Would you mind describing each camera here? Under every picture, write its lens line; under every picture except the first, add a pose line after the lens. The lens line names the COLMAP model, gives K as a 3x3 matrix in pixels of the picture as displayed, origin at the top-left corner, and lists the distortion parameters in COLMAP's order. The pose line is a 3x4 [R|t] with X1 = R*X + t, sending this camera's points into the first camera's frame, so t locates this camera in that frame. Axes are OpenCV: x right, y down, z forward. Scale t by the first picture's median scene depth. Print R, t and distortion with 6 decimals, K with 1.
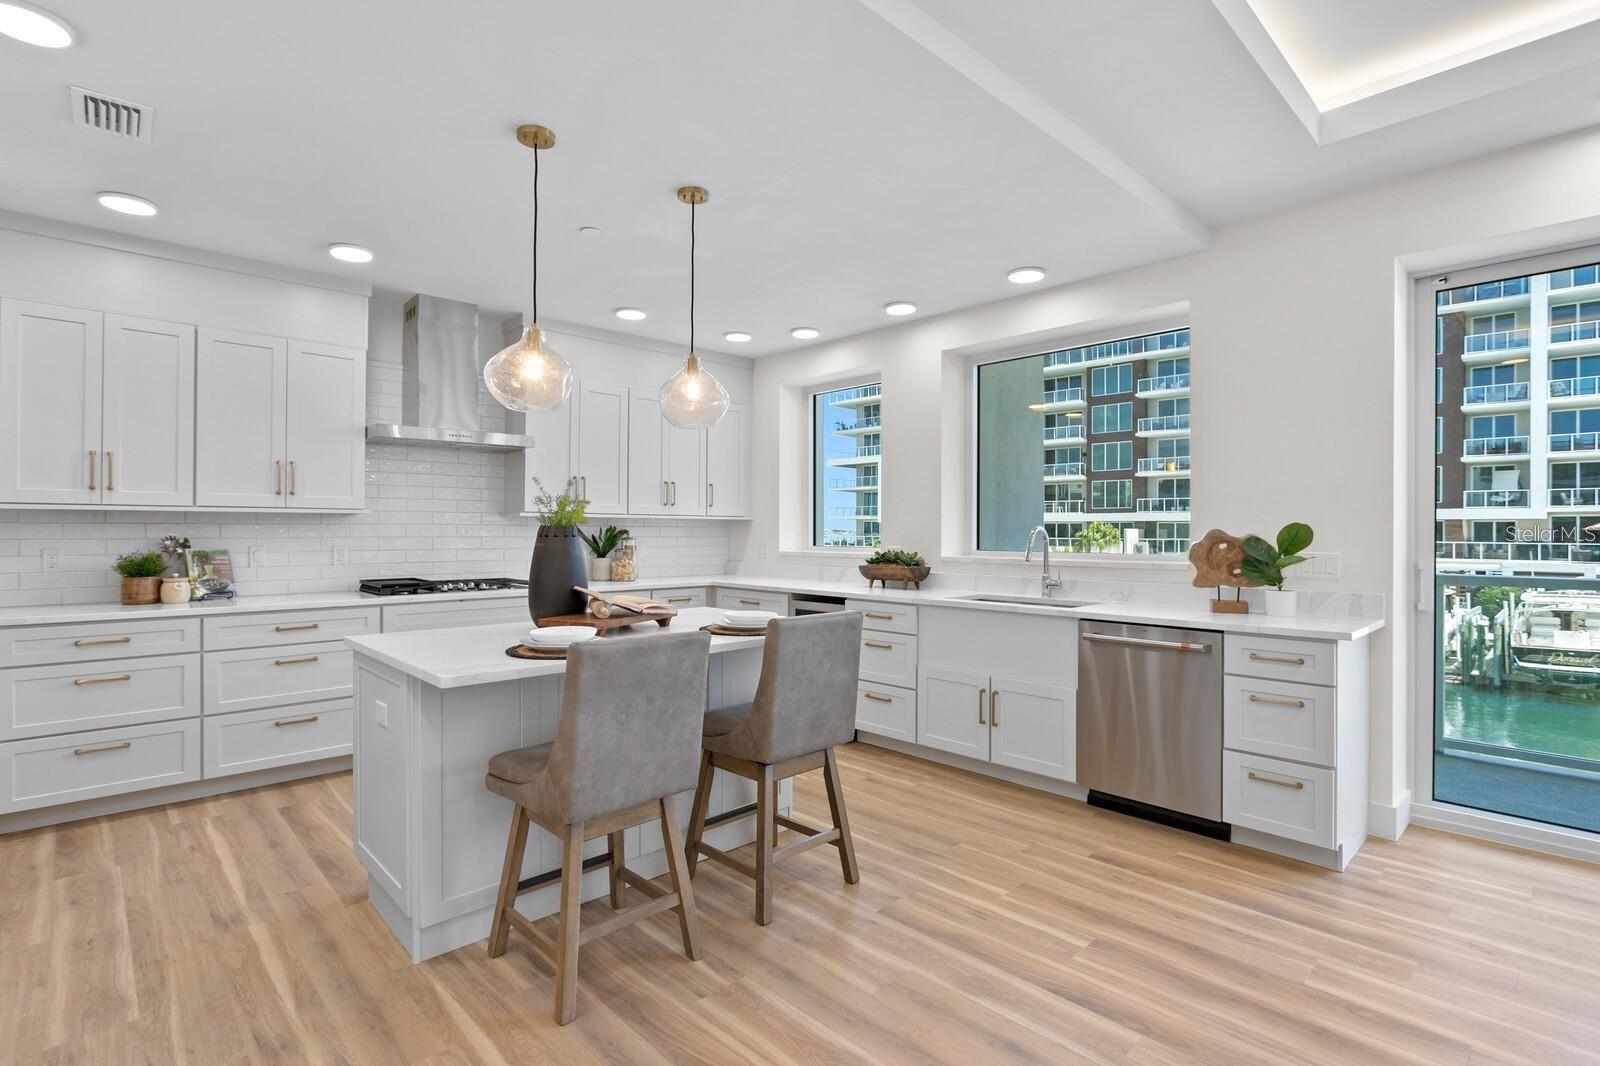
lens RADIAL K [[760.8, 0, 788.5], [0, 760.8, 531.6], [0, 0, 1]] dist [-0.007791, 0.000356]
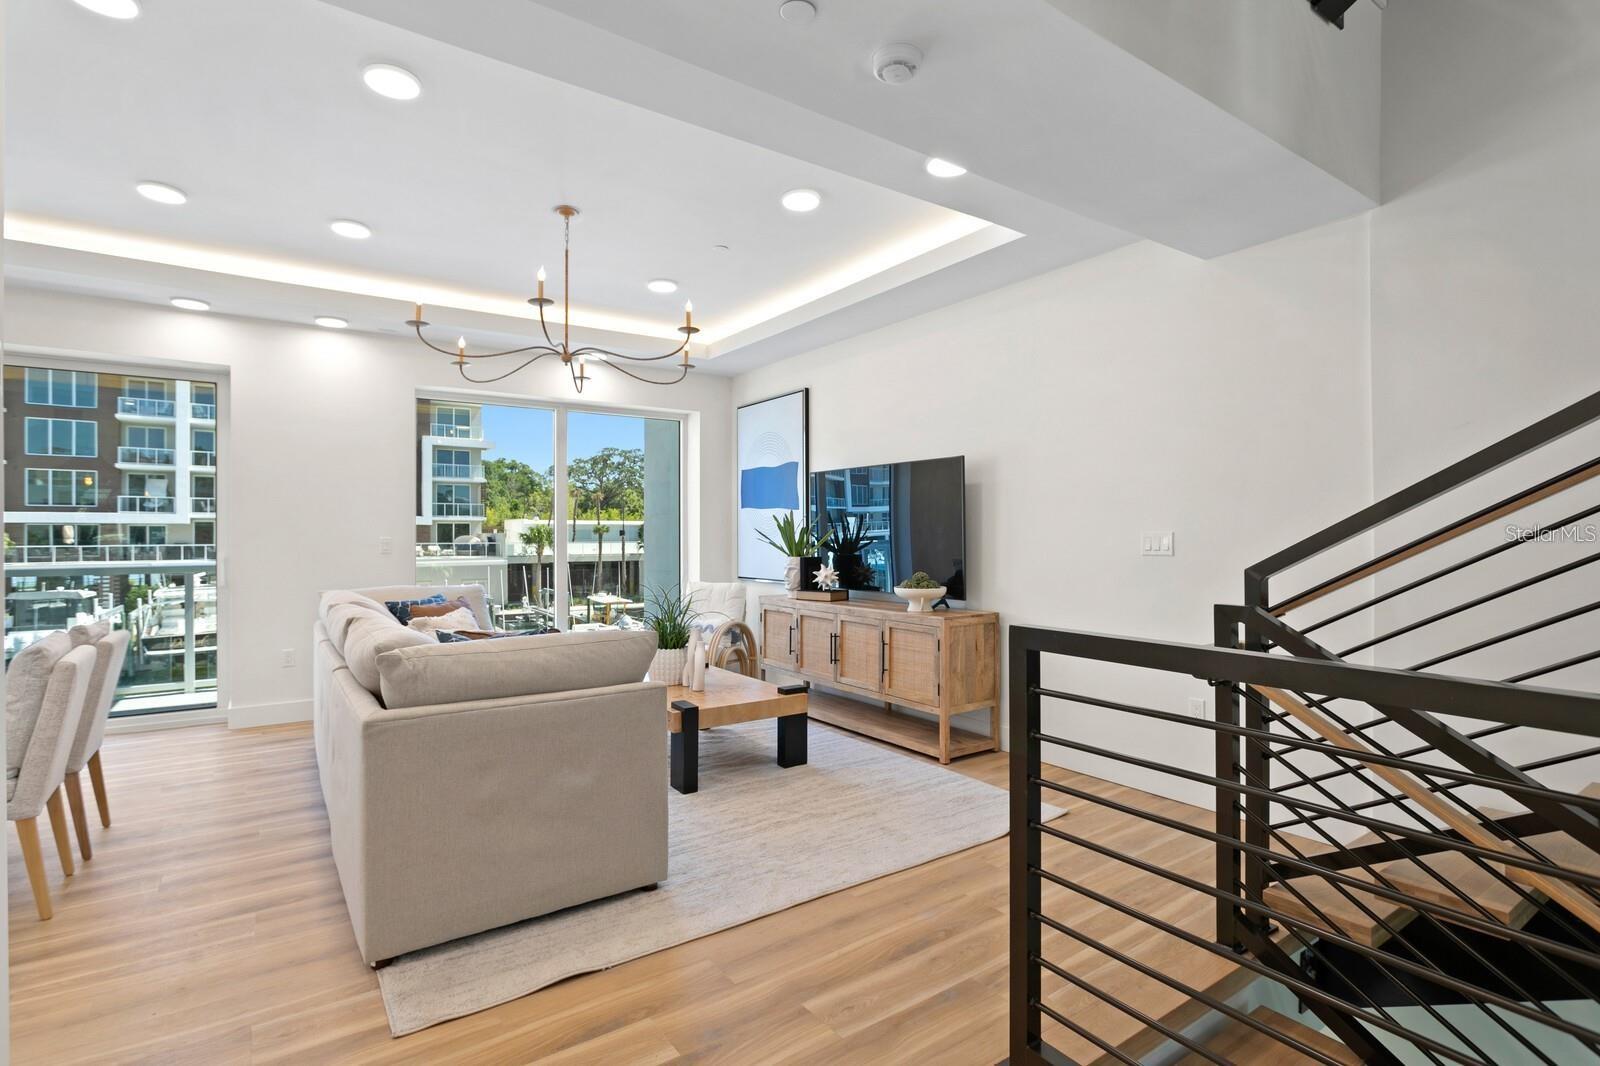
lens RADIAL K [[767.9, 0, 789.4], [0, 767.9, 536.0], [0, 0, 1]] dist [-0.008856, -0.000186]
pose [[0.152366, -0.005513, 0.988309, -0.015003], [0.004307, 0.999979, 0.004914, 0.000481], [-0.988315, 0.003508, 0.152387, -0.752619]]
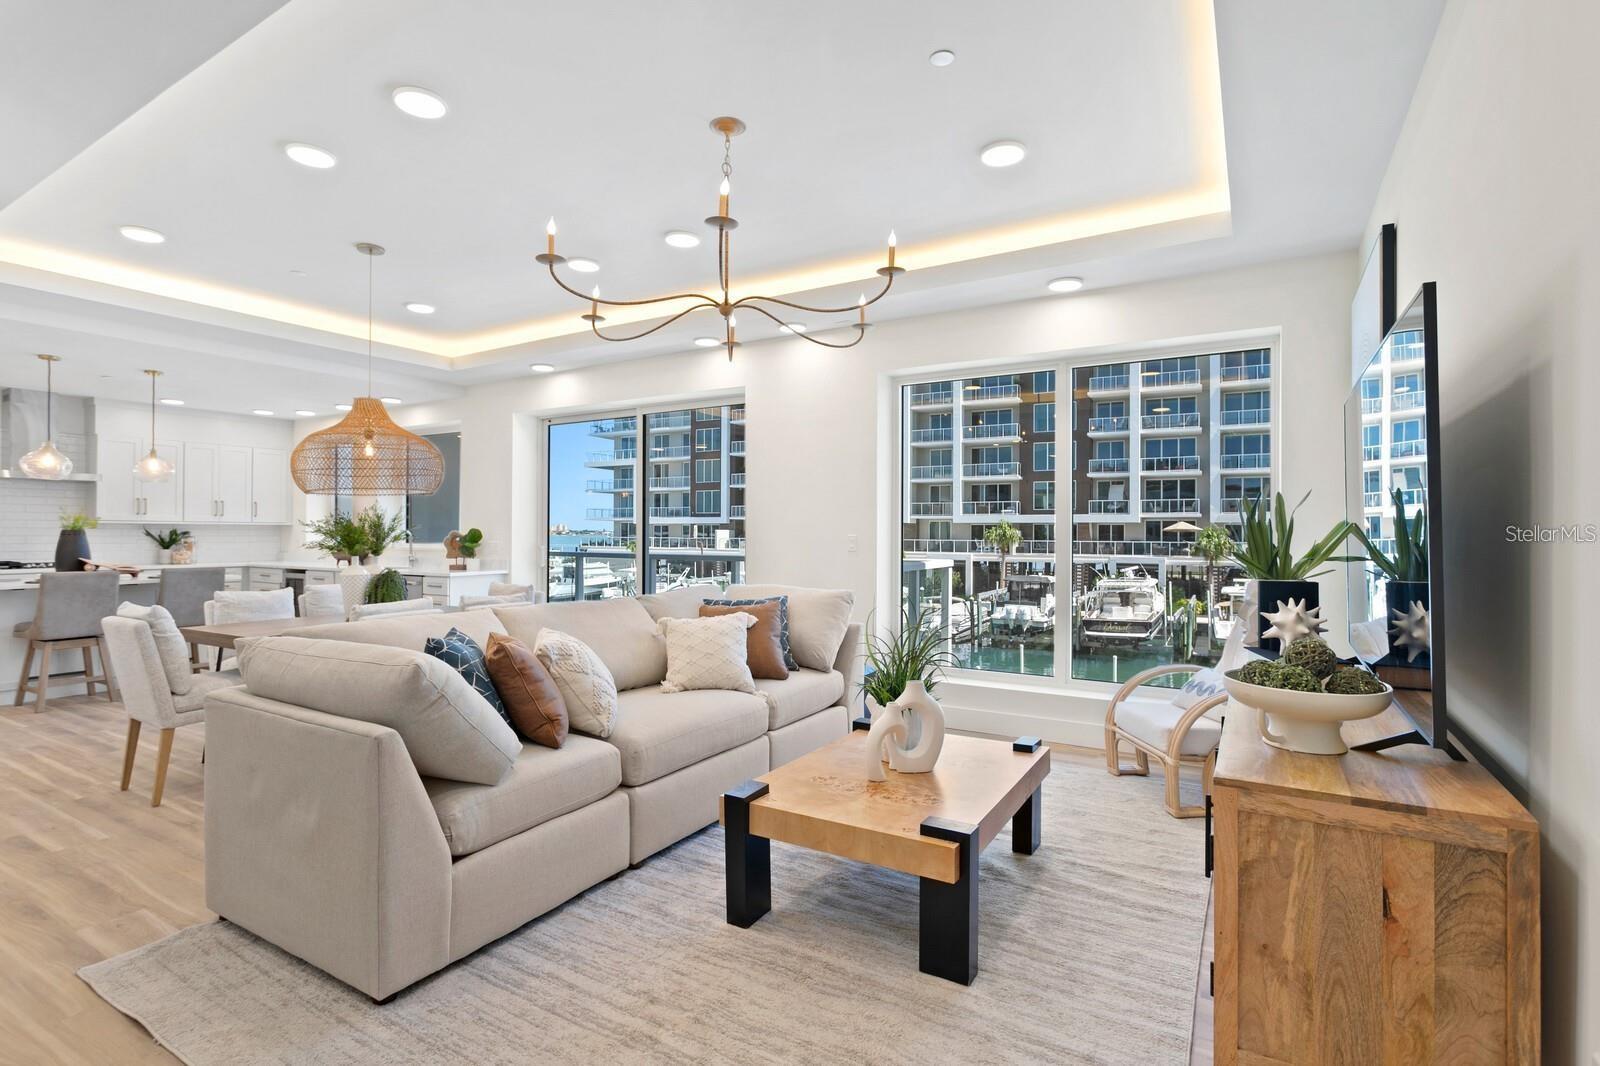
lens RADIAL K [[769.3, 0, 788.5], [0, 769.3, 531.4], [0, 0, 1]] dist [-0.005549, 0.000334]
pose [[0.963364, 0.000087, 0.268196, 0.708394], [0.000441, 0.999998, -0.001908, 0.001583], [-0.268196, 0.001956, 0.963362, -1.073546]]
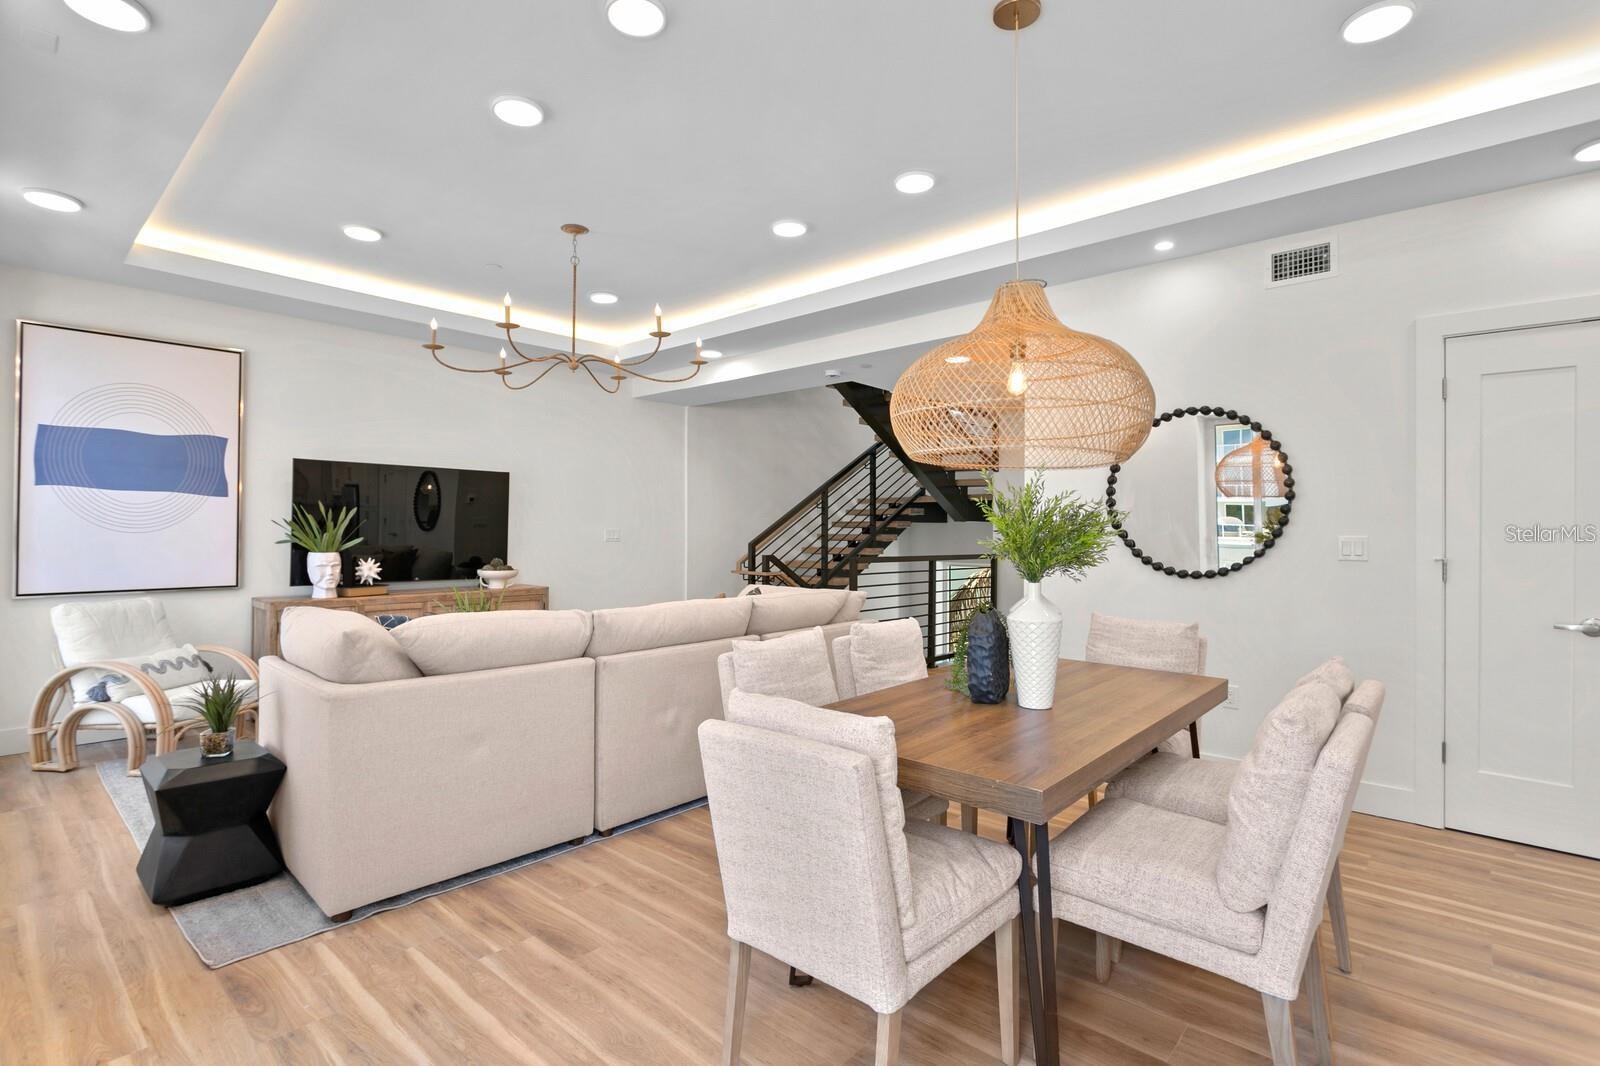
lens RADIAL K [[766.5, 0, 783.2], [0, 766.5, 519.2], [0, 0, 1]] dist [-0.002016, 0.000182]
pose [[-0.997324, -0.008477, -0.072609, 0.647225], [-0.007849, 0.999929, -0.008925, -0.005066], [0.072680, -0.008331, -0.997321, 0.640761]]
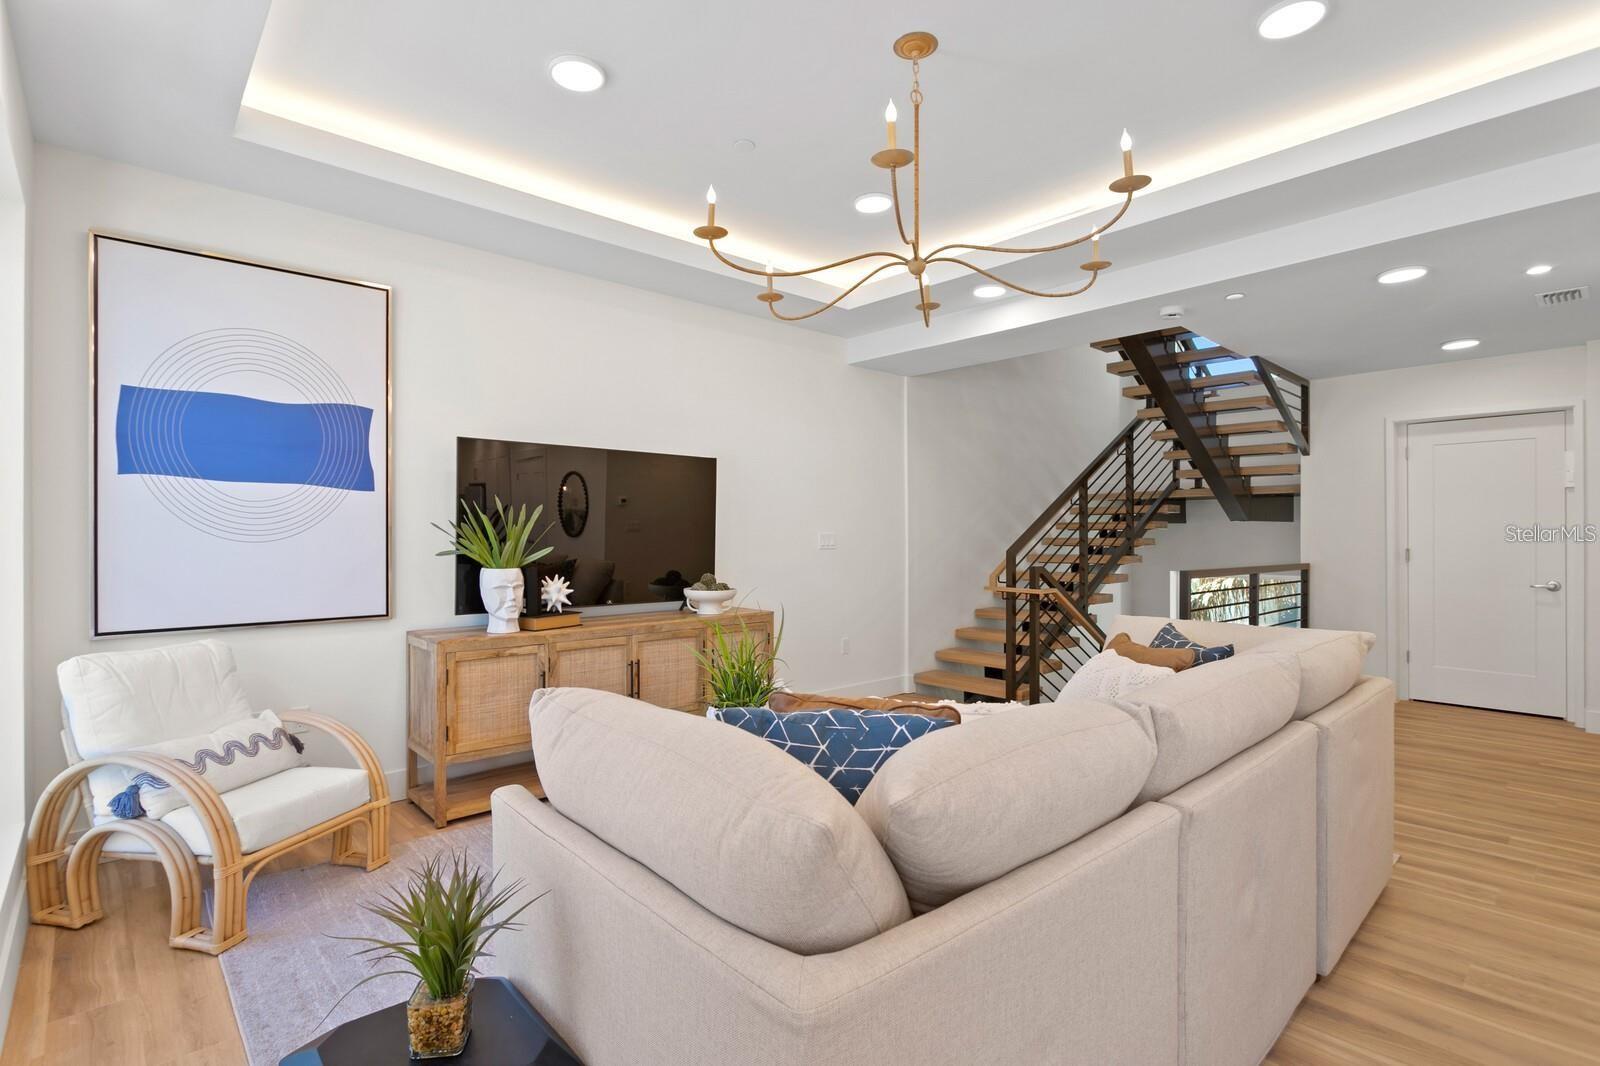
lens RADIAL K [[769.3, 0, 788.5], [0, 769.3, 531.4], [0, 0, 1]] dist [-0.005549, 0.000334]
pose [[-0.999840, -0.001963, 0.017766, 0.934569], [-0.001914, 0.999994, 0.002797, -0.001987], [-0.017771, 0.002763, -0.999838, 0.251884]]
